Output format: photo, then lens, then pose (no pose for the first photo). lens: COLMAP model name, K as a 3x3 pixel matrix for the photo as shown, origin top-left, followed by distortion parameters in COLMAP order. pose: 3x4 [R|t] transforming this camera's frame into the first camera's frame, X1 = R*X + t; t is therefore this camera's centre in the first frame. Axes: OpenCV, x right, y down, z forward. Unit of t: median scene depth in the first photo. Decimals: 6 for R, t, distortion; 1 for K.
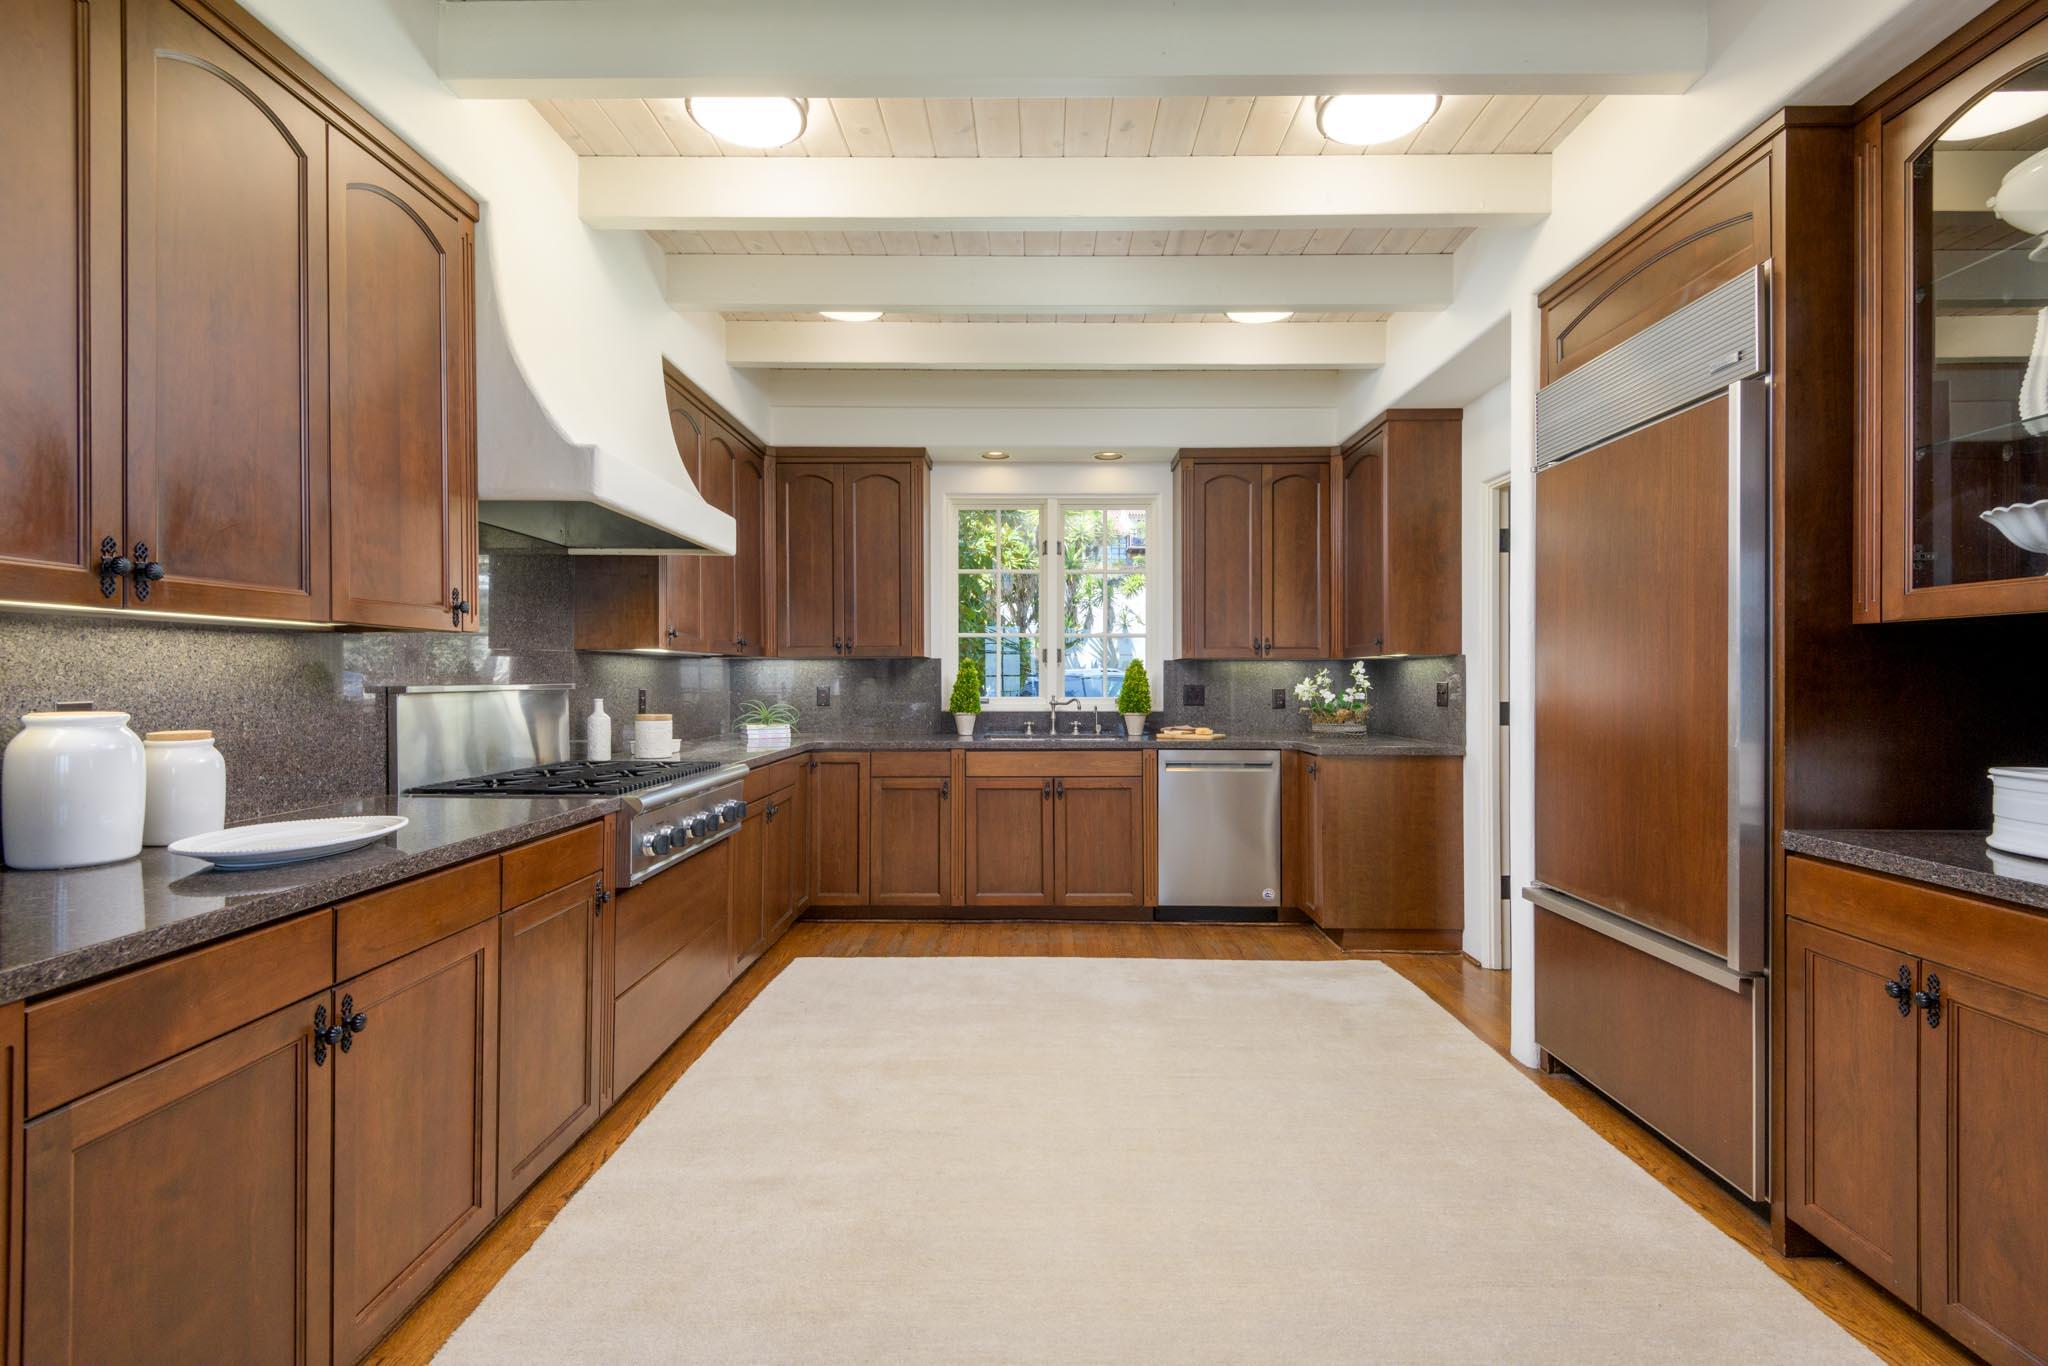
lens RADIAL K [[945.2, 0, 1024.0], [0, 945.2, 683.0], [0, 0, 1]] dist [0.044052, -0.000031]
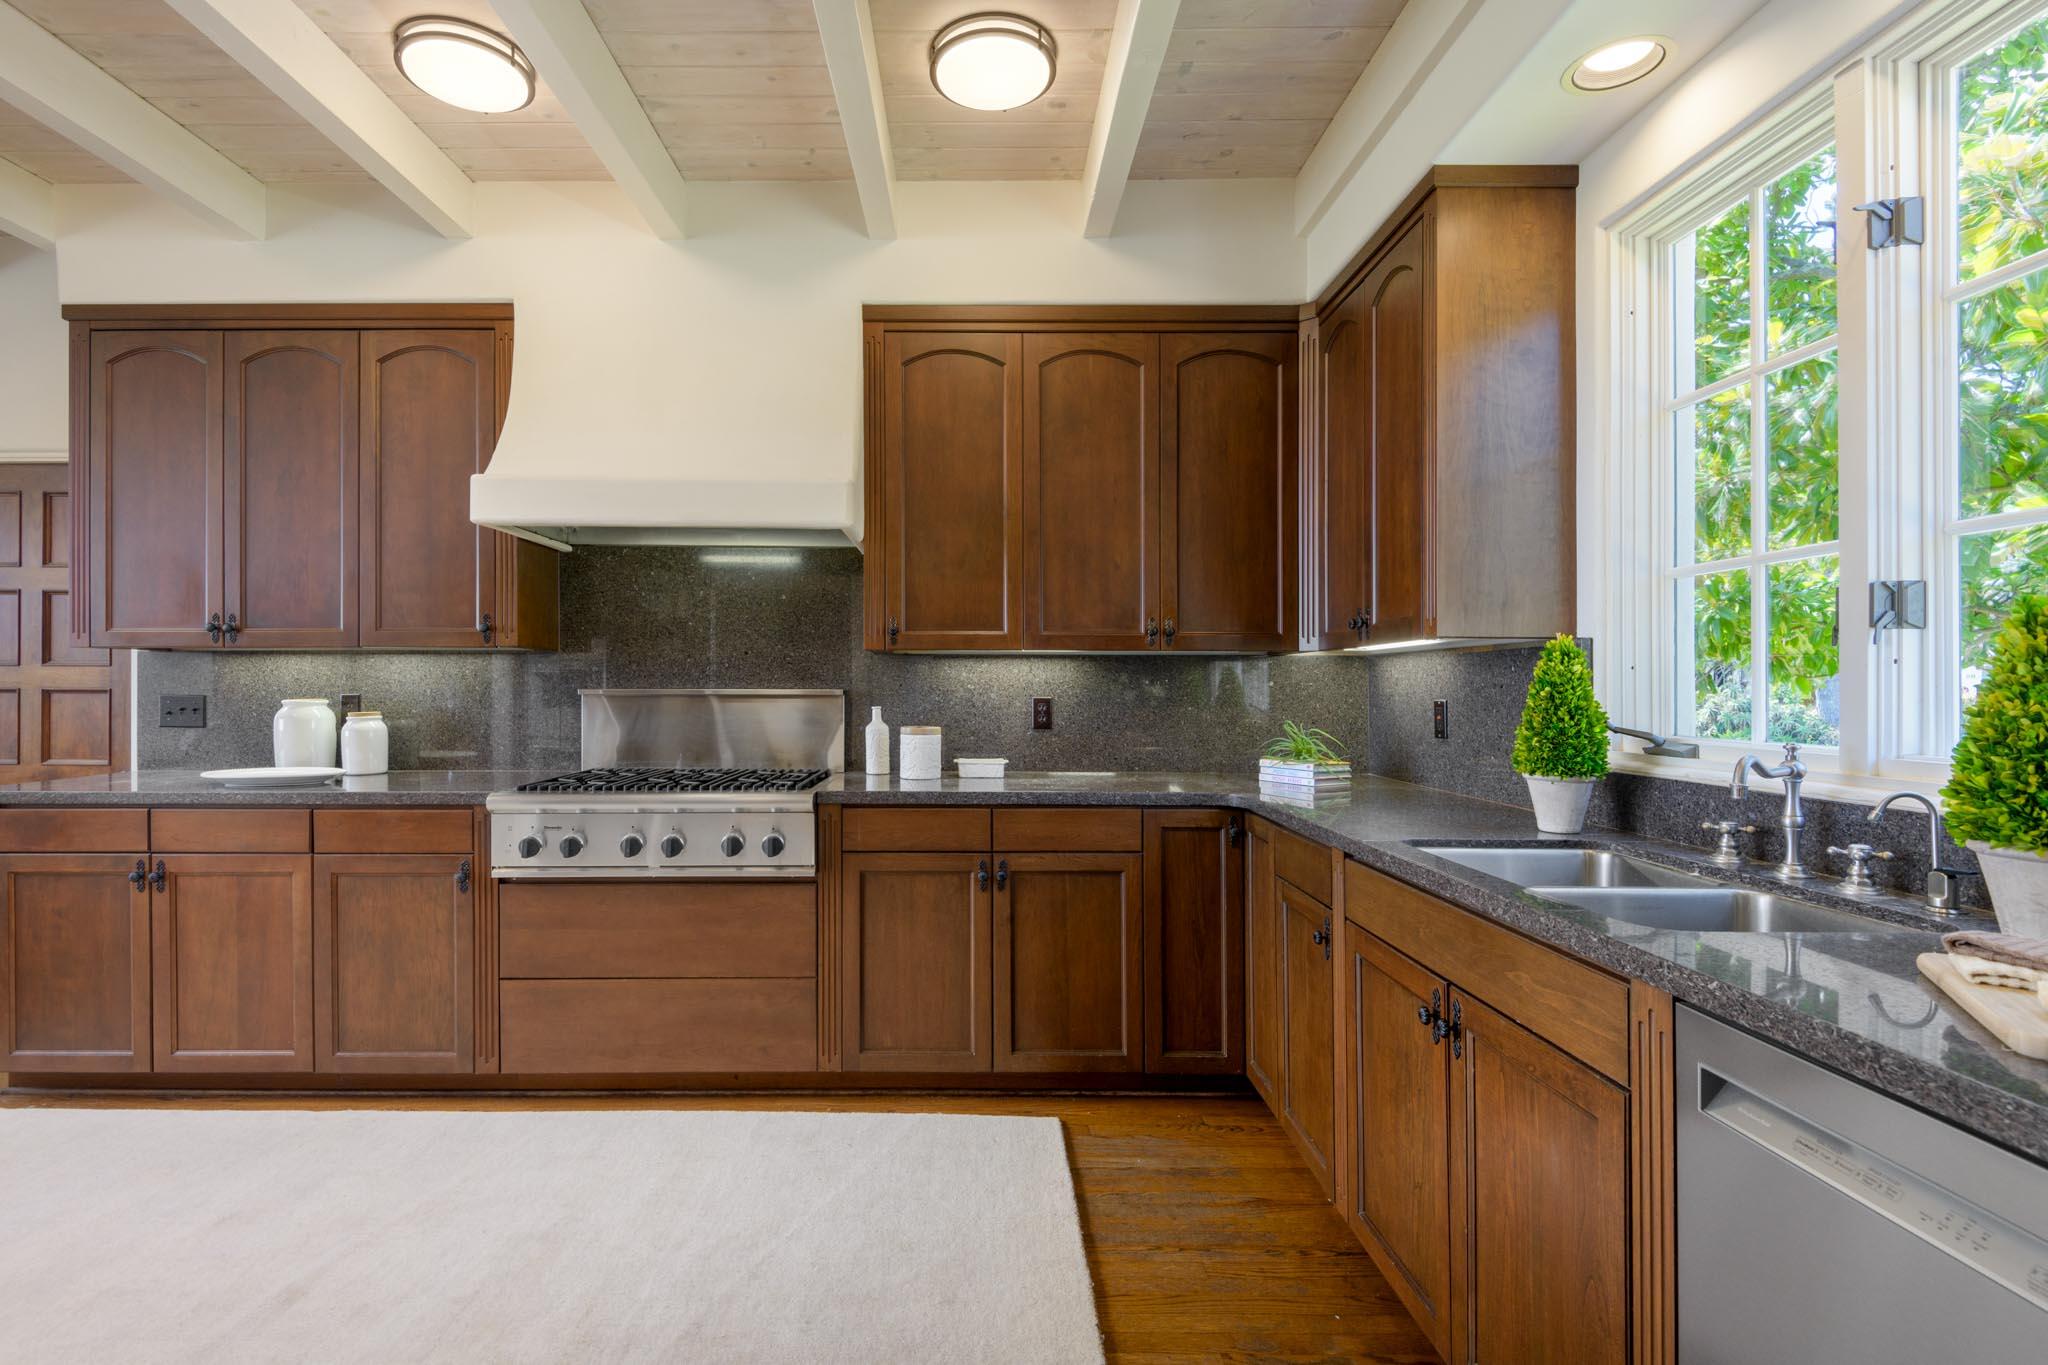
lens RADIAL K [[990.8, 0, 1024.0], [0, 990.8, 682.5], [0, 0, 1]] dist [-0.002060, -0.000394]
pose [[0.033806, -0.012337, -0.999352, 1.093602], [-0.007737, 0.999891, -0.012605, 0.009544], [0.999398, 0.008158, 0.033707, 2.377098]]
